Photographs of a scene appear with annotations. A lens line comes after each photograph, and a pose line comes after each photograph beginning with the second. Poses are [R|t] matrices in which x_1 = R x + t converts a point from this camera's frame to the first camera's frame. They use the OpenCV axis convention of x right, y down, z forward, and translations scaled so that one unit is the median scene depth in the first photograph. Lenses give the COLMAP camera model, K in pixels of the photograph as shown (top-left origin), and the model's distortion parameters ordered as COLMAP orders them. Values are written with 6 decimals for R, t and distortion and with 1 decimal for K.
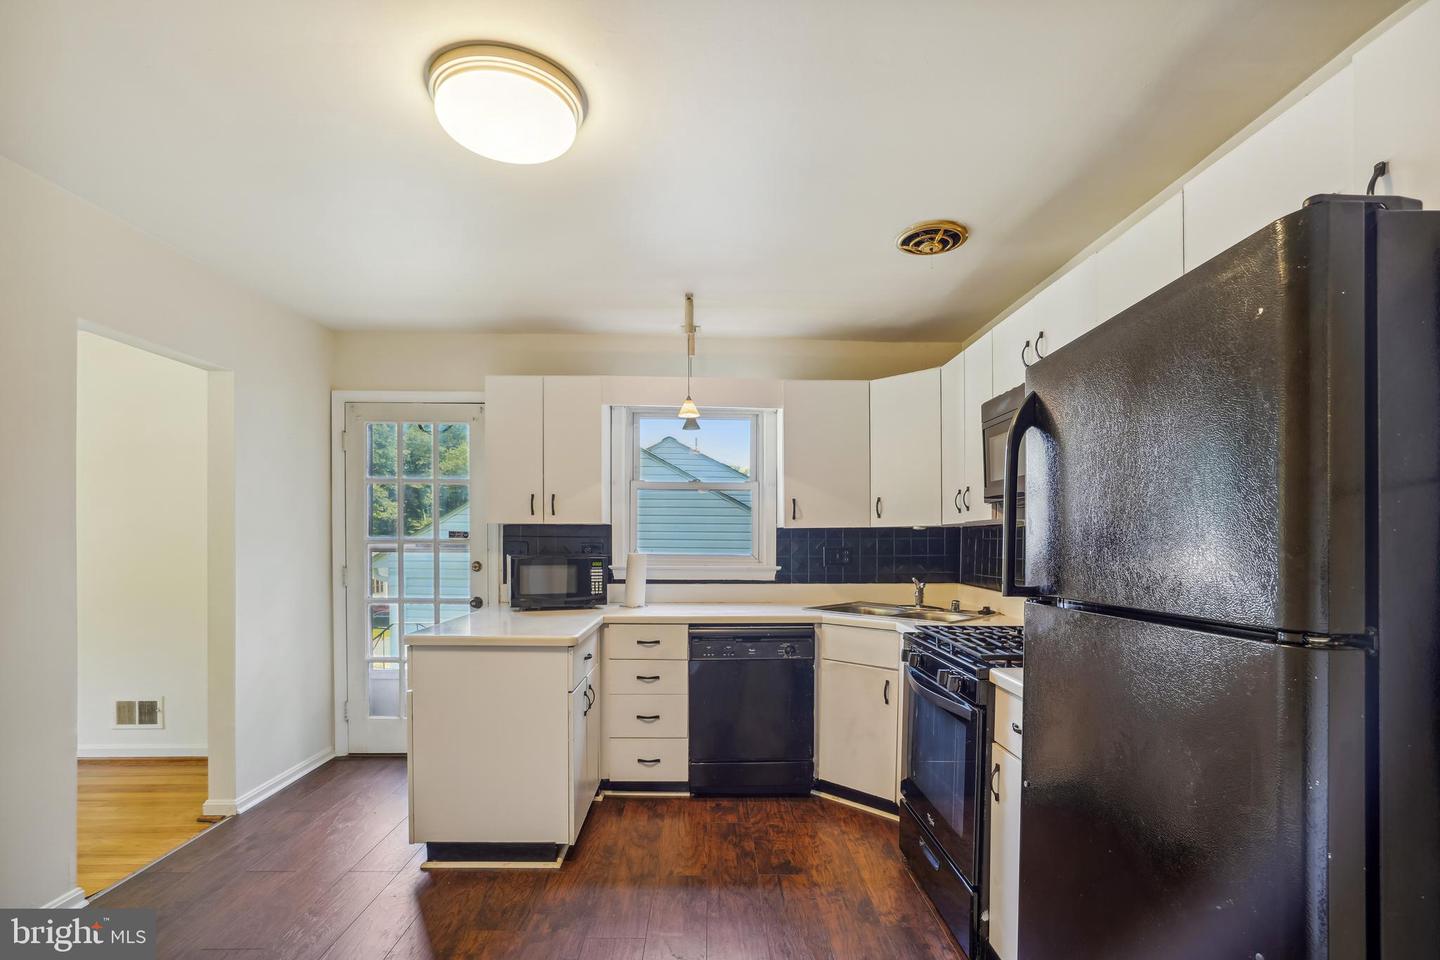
lens RADIAL K [[680.8, 0, 701.4], [0, 680.8, 539.7], [0, 0, 1]] dist [-0.019042, 0.000929]
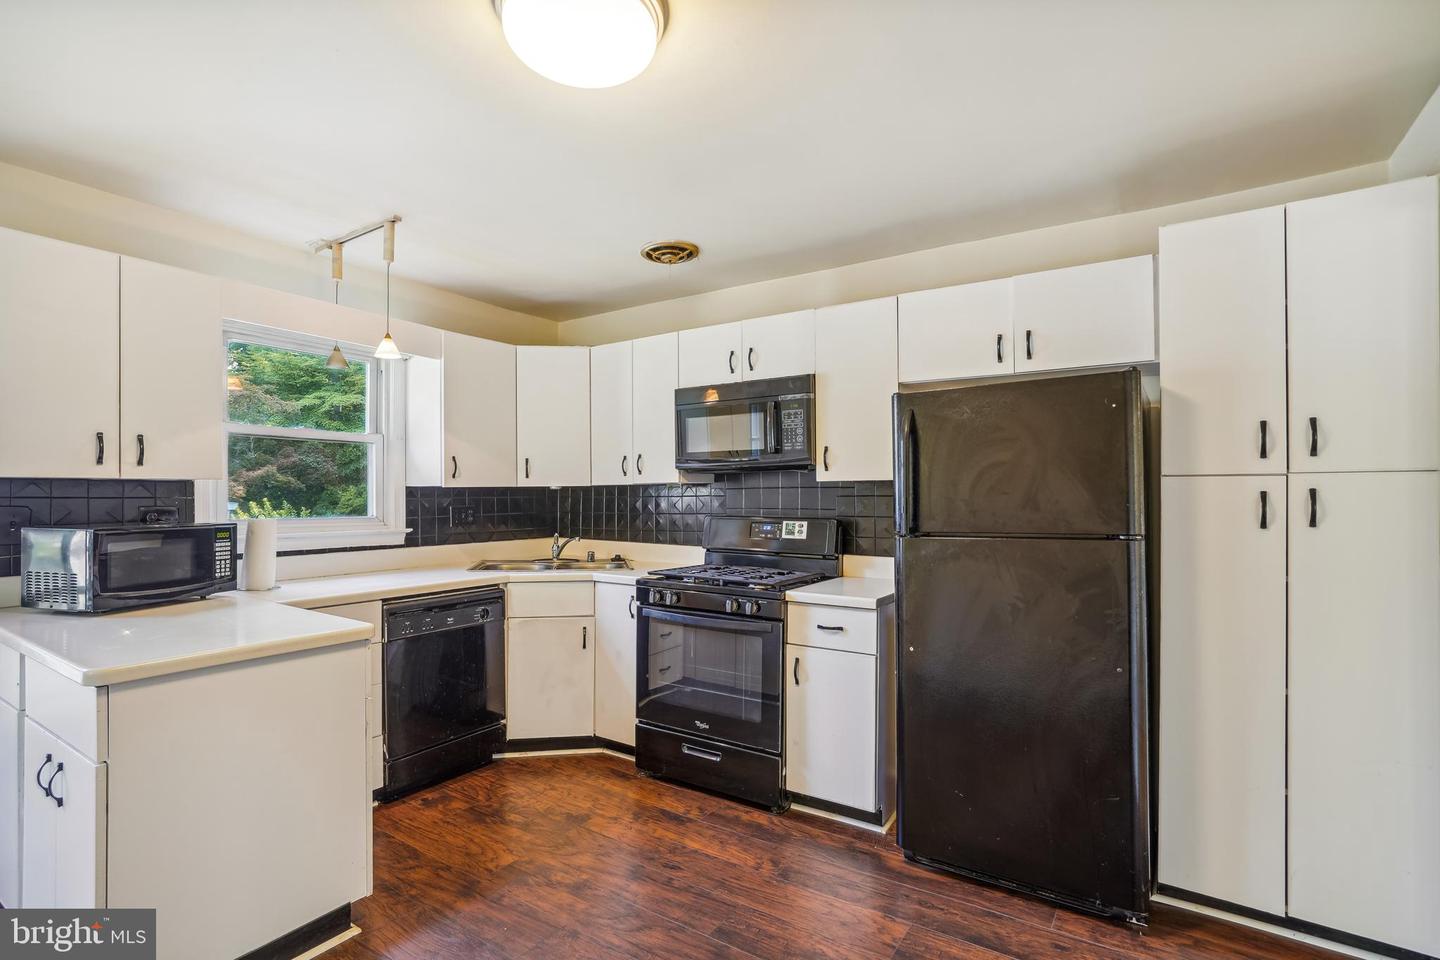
lens RADIAL K [[680.8, 0, 705.0], [0, 680.8, 480.8], [0, 0, 1]] dist [-0.019042, 0.000929]
pose [[0.601295, 0.013434, 0.798914, -0.426567], [0.005264, 0.999770, -0.020773, -0.004557], [-0.799009, 0.016696, 0.601087, 0.156055]]
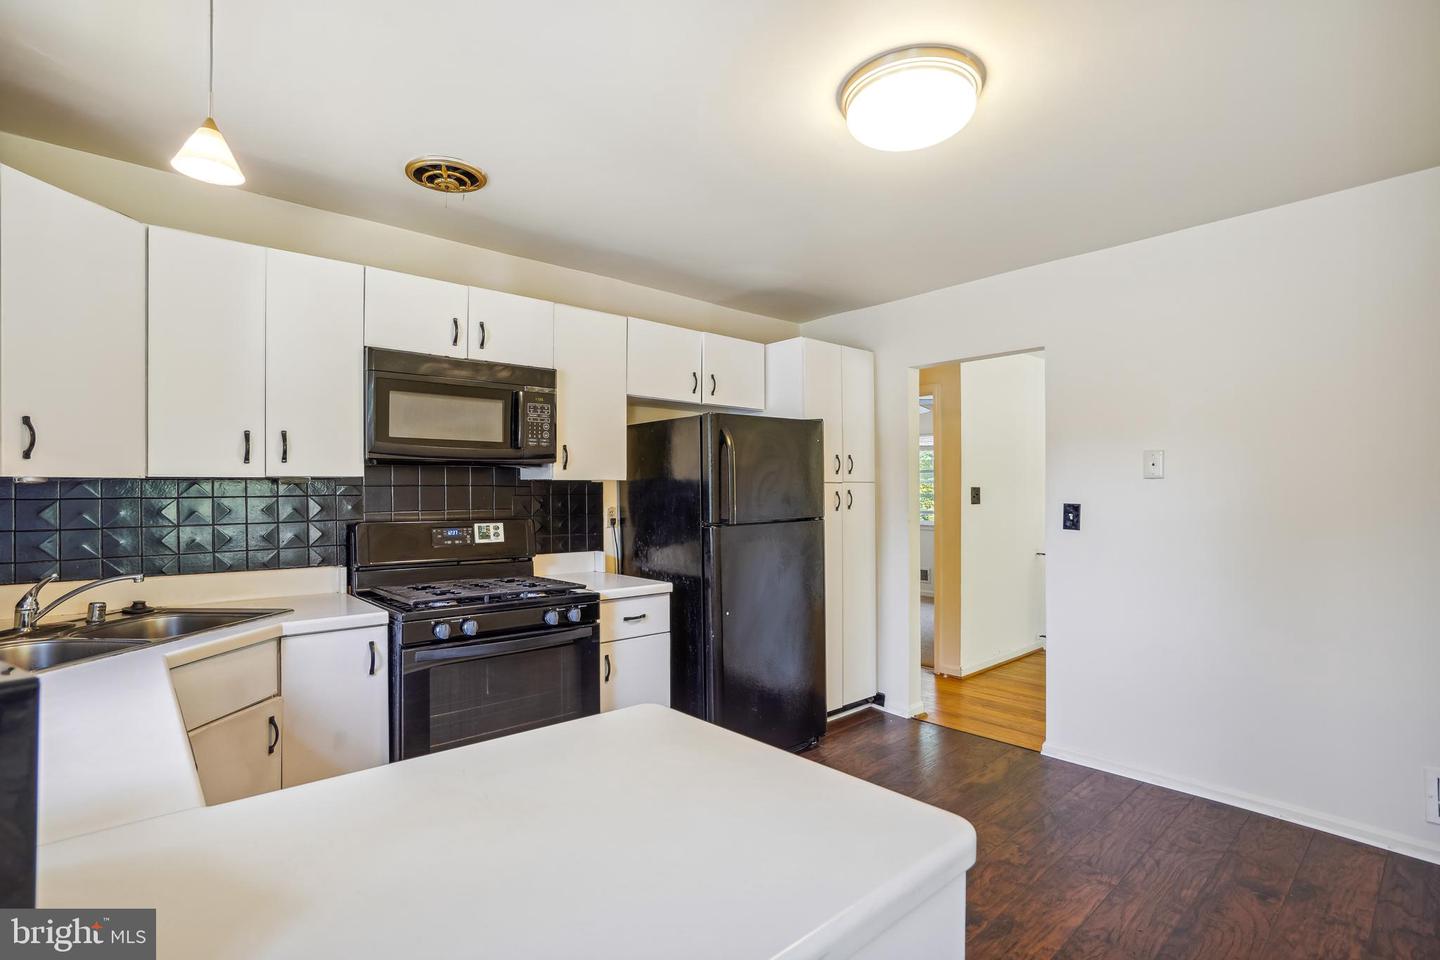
lens RADIAL K [[680.8, 0, 705.1], [0, 680.8, 484.8], [0, 0, 1]] dist [-0.019042, 0.000929]
pose [[-0.613594, 0.012321, 0.789525, -0.432562], [0.006255, 0.999923, -0.010743, -0.004795], [-0.789597, -0.001653, -0.613624, 0.920382]]
